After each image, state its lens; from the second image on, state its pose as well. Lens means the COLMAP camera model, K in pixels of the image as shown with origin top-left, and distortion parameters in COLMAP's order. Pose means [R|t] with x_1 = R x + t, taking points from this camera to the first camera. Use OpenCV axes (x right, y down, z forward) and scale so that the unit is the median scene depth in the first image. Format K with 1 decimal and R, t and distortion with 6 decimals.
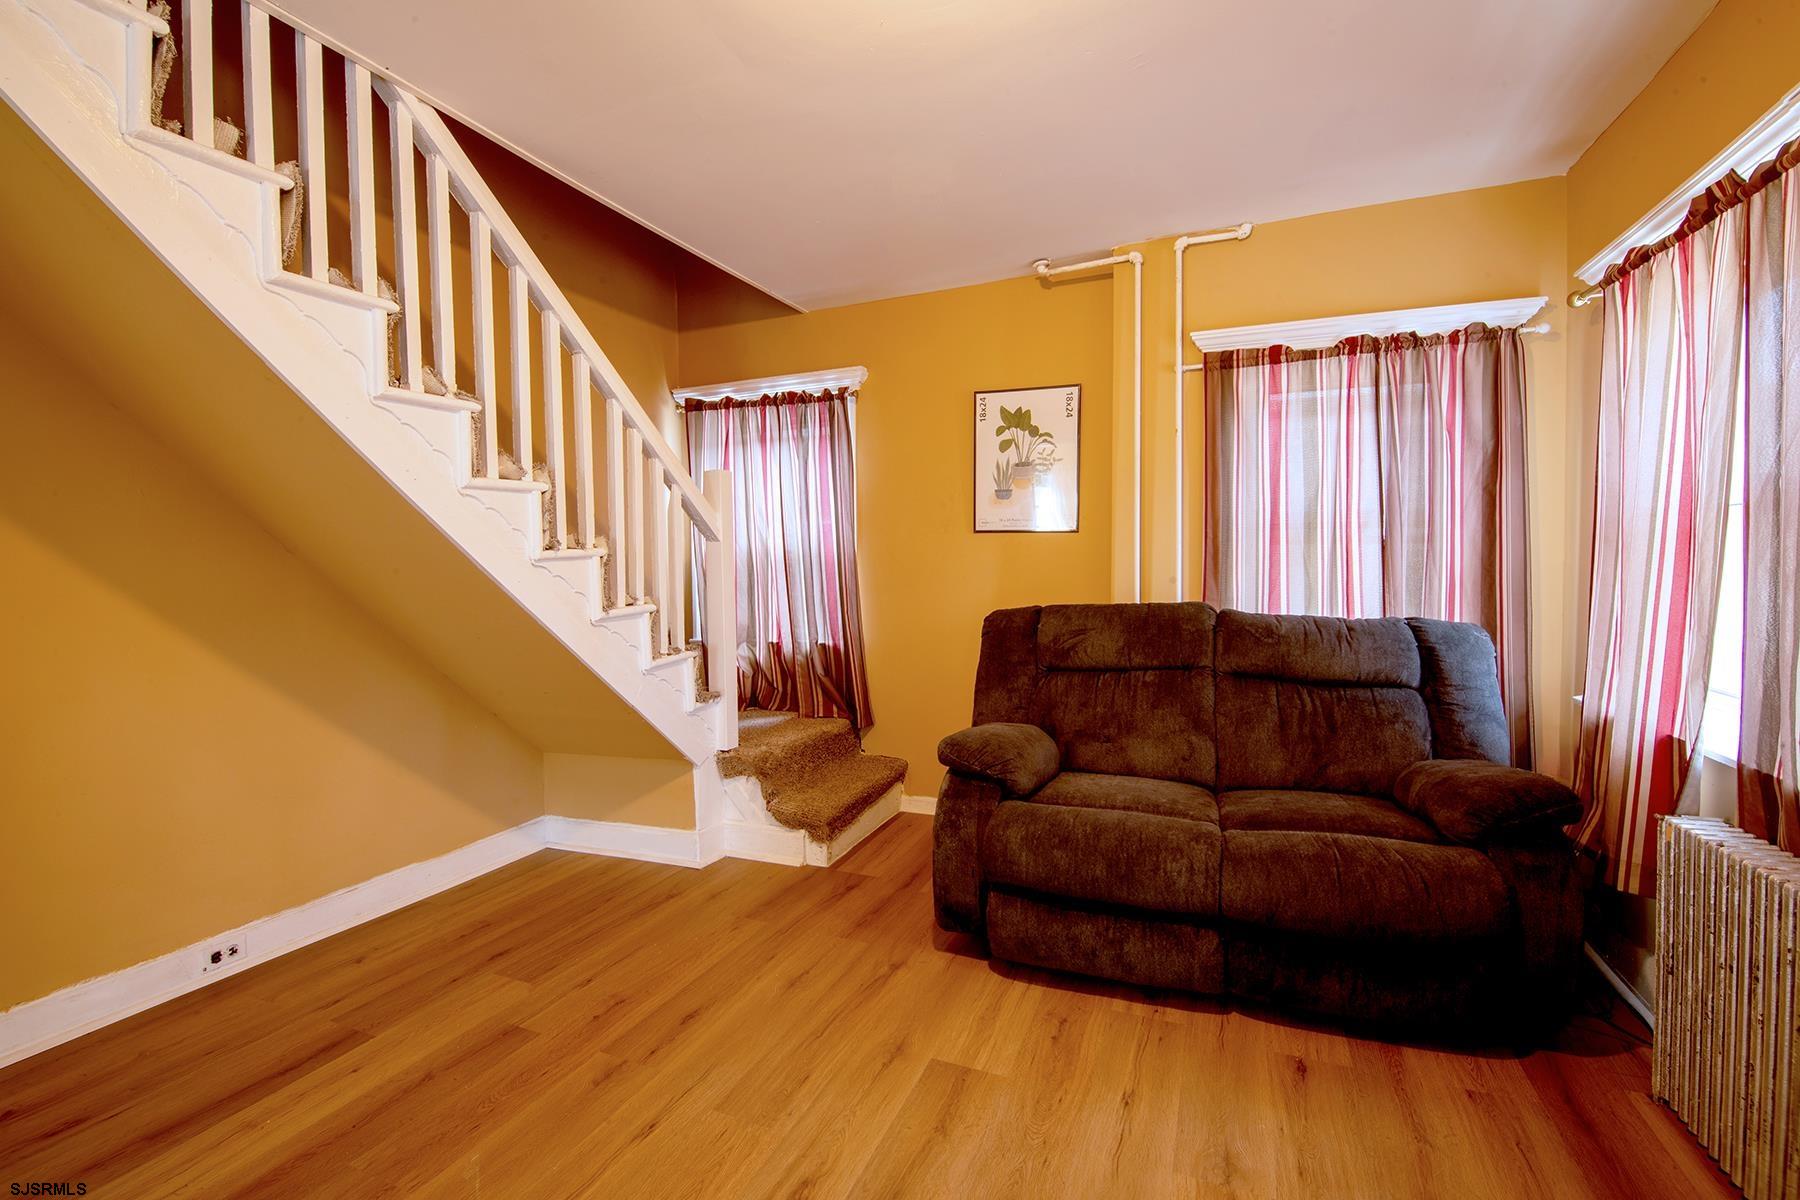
lens RADIAL K [[831.3, 0, 899.8], [0, 831.3, 600.8], [0, 0, 1]] dist [-0.001826, -0.000677]
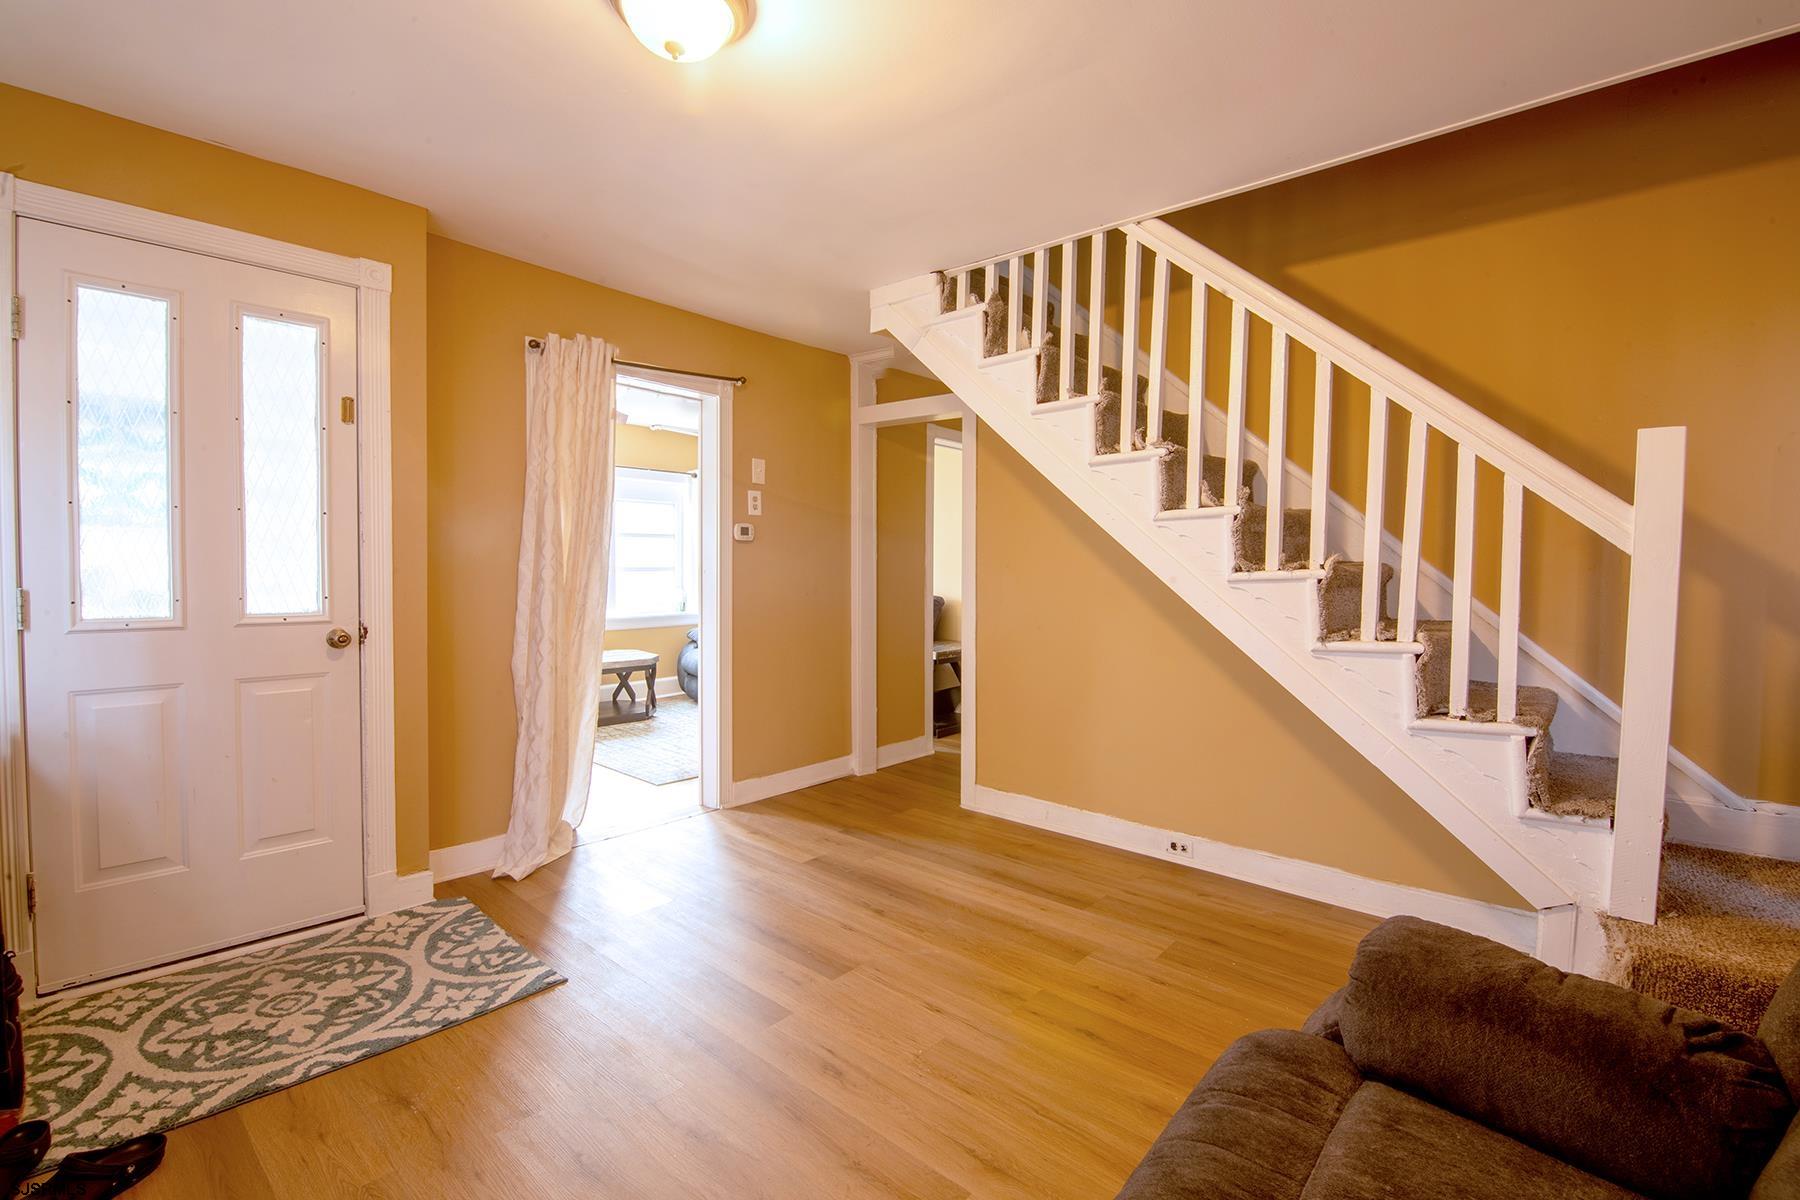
lens RADIAL K [[831.3, 0, 896.2], [0, 831.3, 603.7], [0, 0, 1]] dist [-0.001826, -0.000677]
pose [[-0.360836, 0.047918, -0.931397, 0.710209], [-0.036230, 0.997205, 0.065340, -0.078714], [0.931925, 0.057321, -0.358092, 1.044719]]
